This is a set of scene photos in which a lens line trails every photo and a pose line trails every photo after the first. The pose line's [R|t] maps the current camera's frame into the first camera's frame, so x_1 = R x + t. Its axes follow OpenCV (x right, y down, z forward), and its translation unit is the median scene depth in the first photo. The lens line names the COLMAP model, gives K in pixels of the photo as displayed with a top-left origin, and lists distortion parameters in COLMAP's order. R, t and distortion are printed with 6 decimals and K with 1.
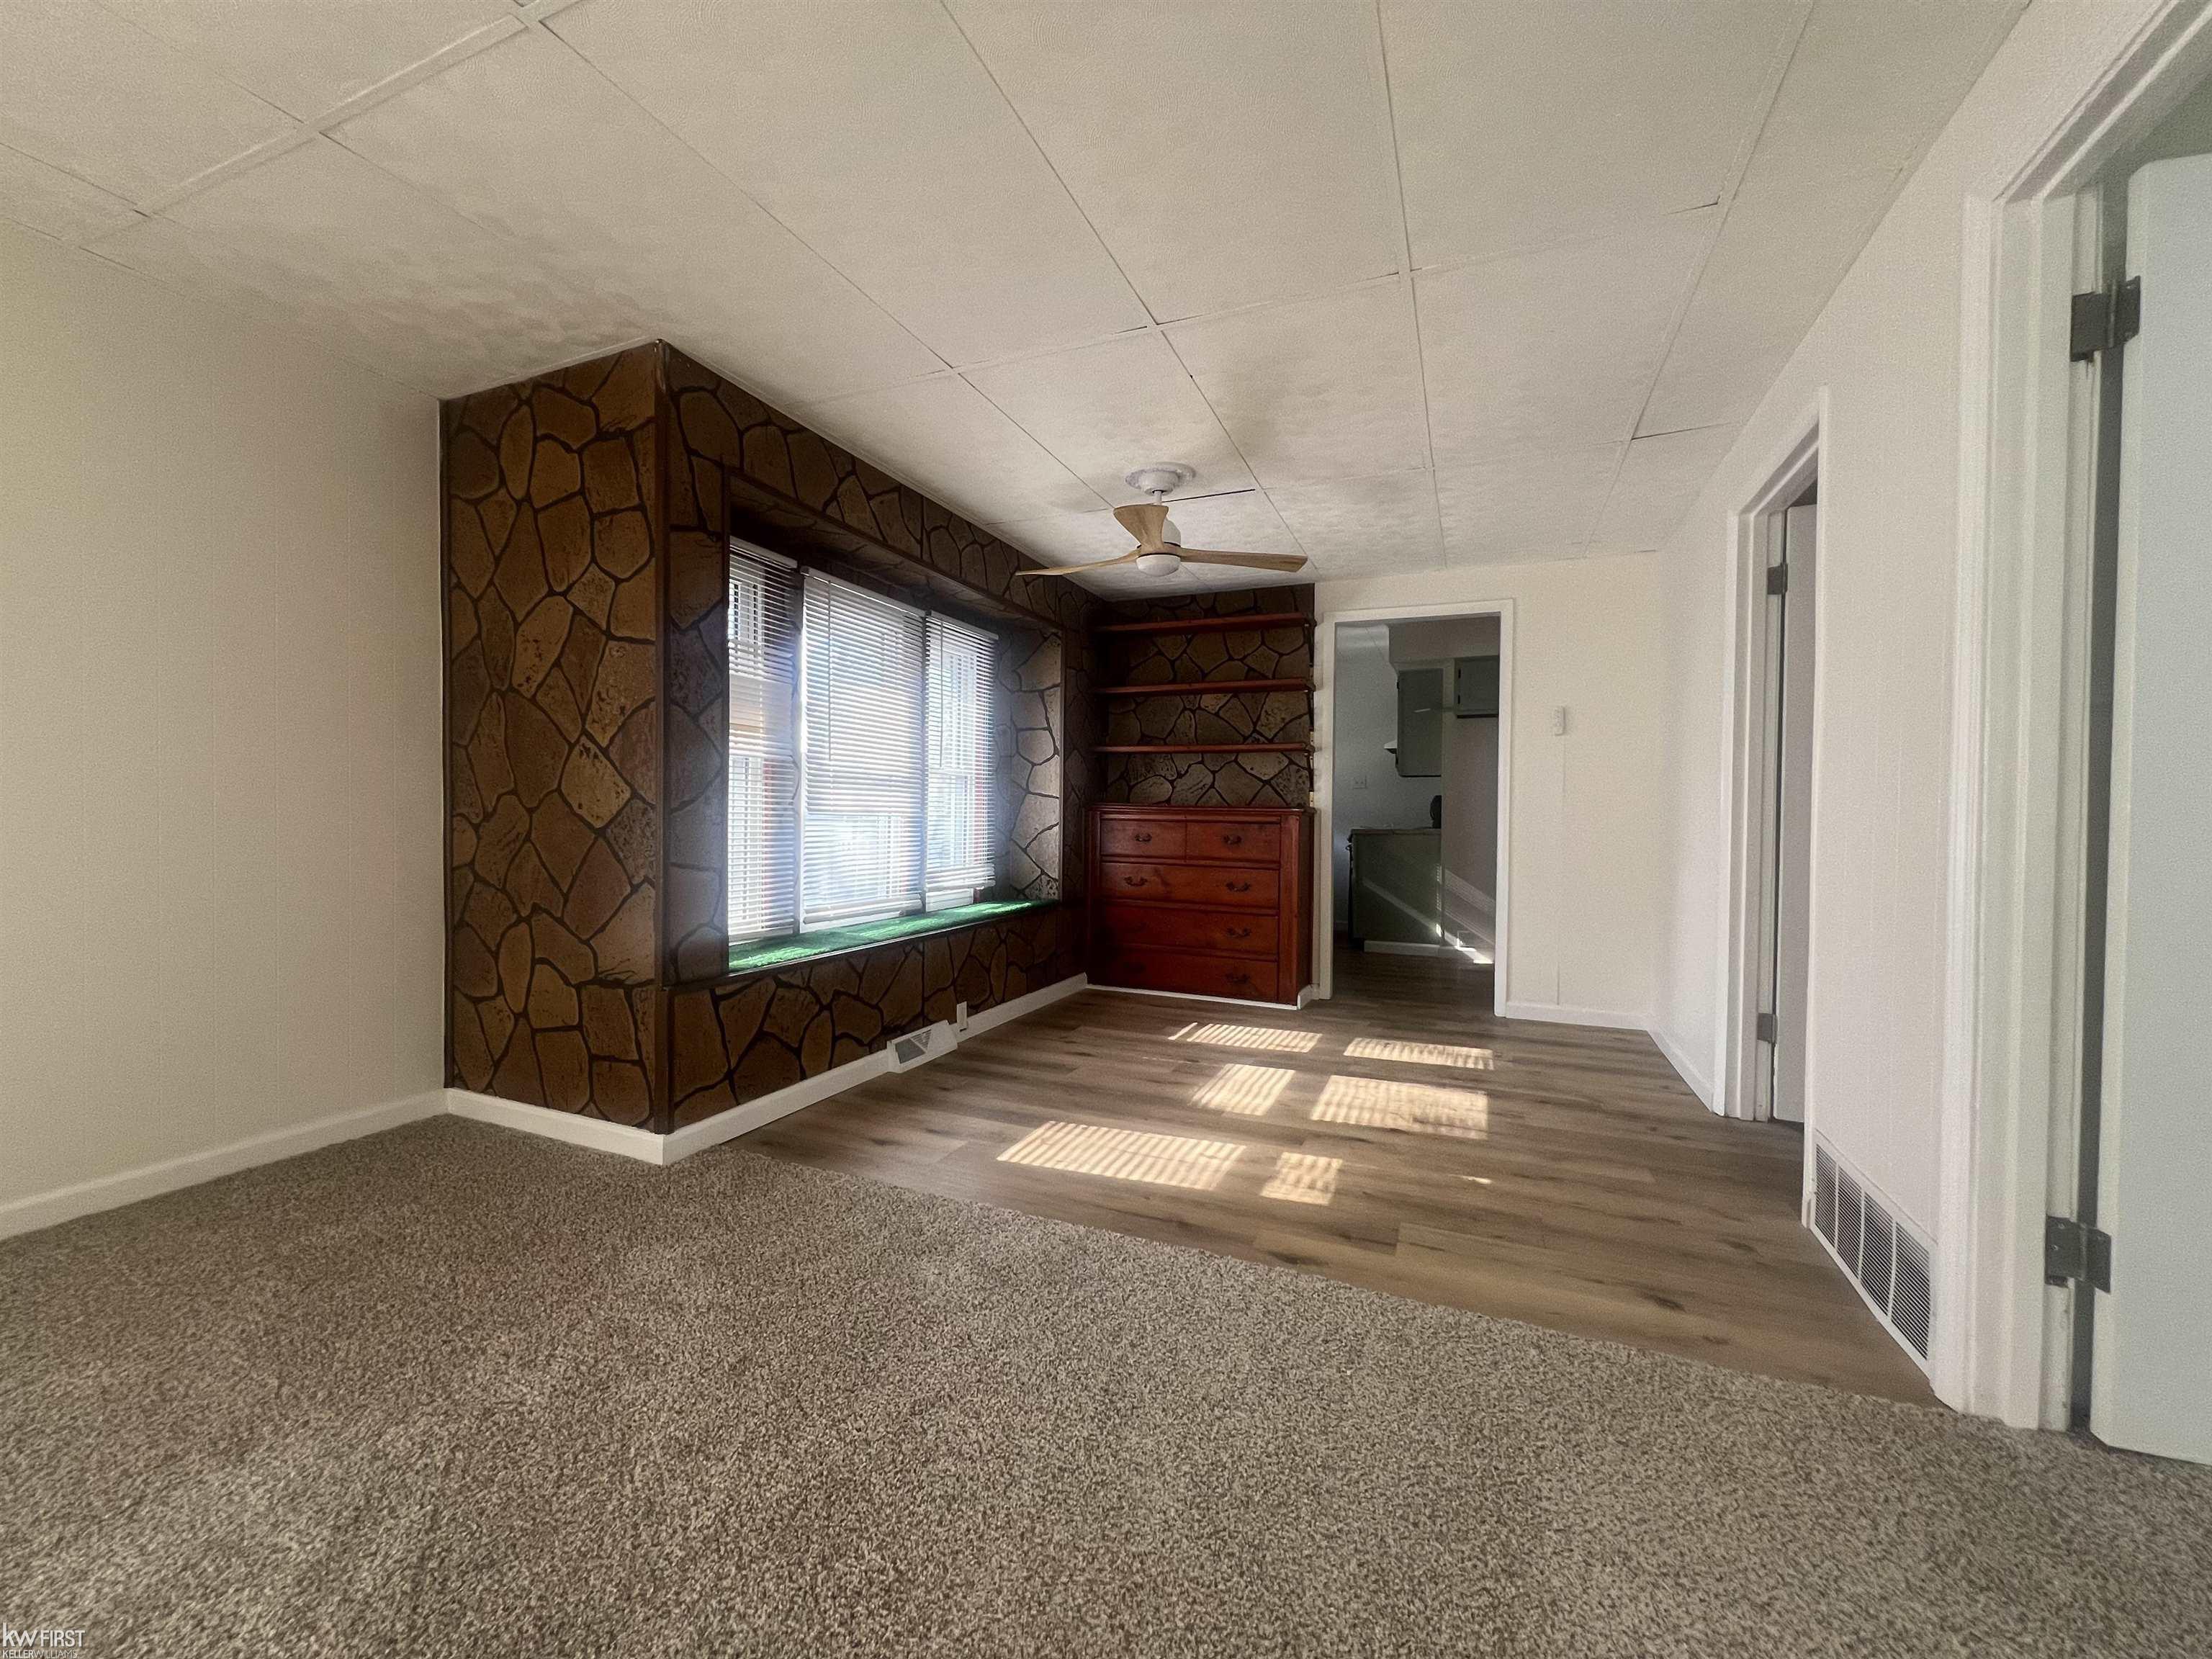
lens RADIAL K [[876.4, 0, 1111.5], [0, 876.4, 831.2], [0, 0, 1]] dist [0.000148, 0.000100]
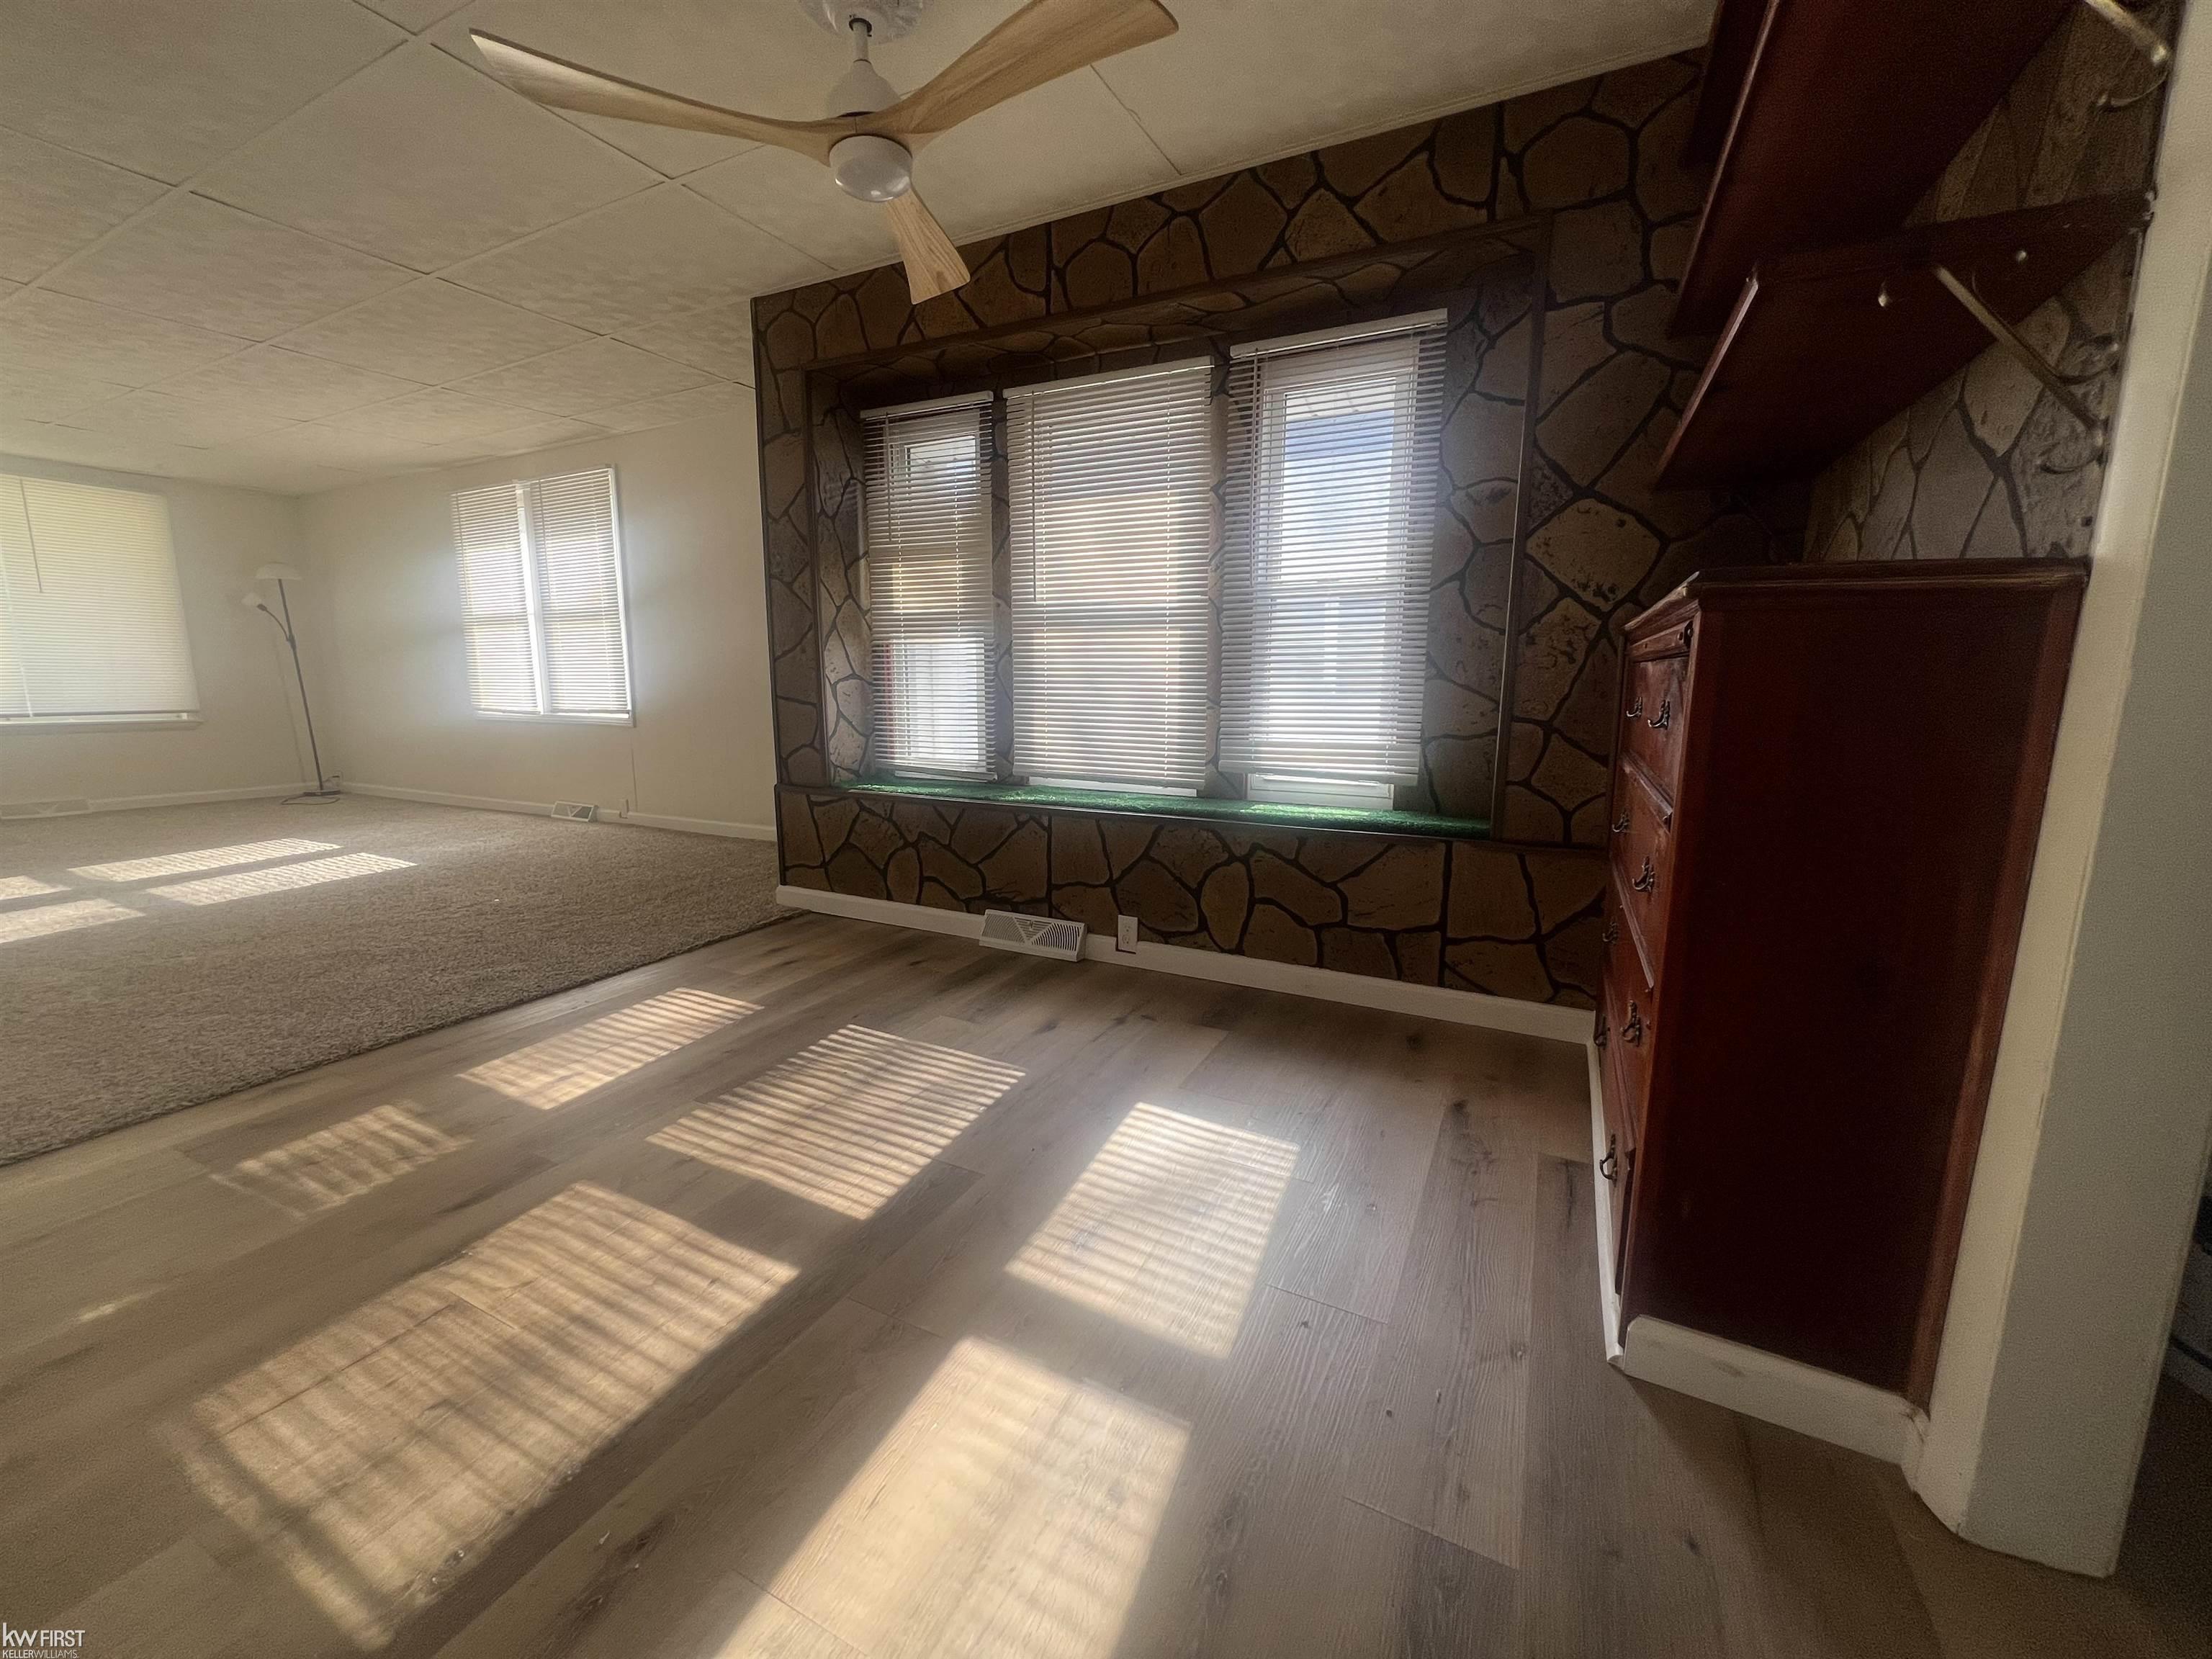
lens RADIAL K [[876.4, 0, 1108.4], [0, 876.4, 816.7], [0, 0, 1]] dist [0.000148, 0.000100]
pose [[-0.077016, 0.142806, -0.986750, 0.656273], [-0.025884, 0.989069, 0.145162, 0.008540], [0.996694, 0.036721, -0.072478, 1.248972]]
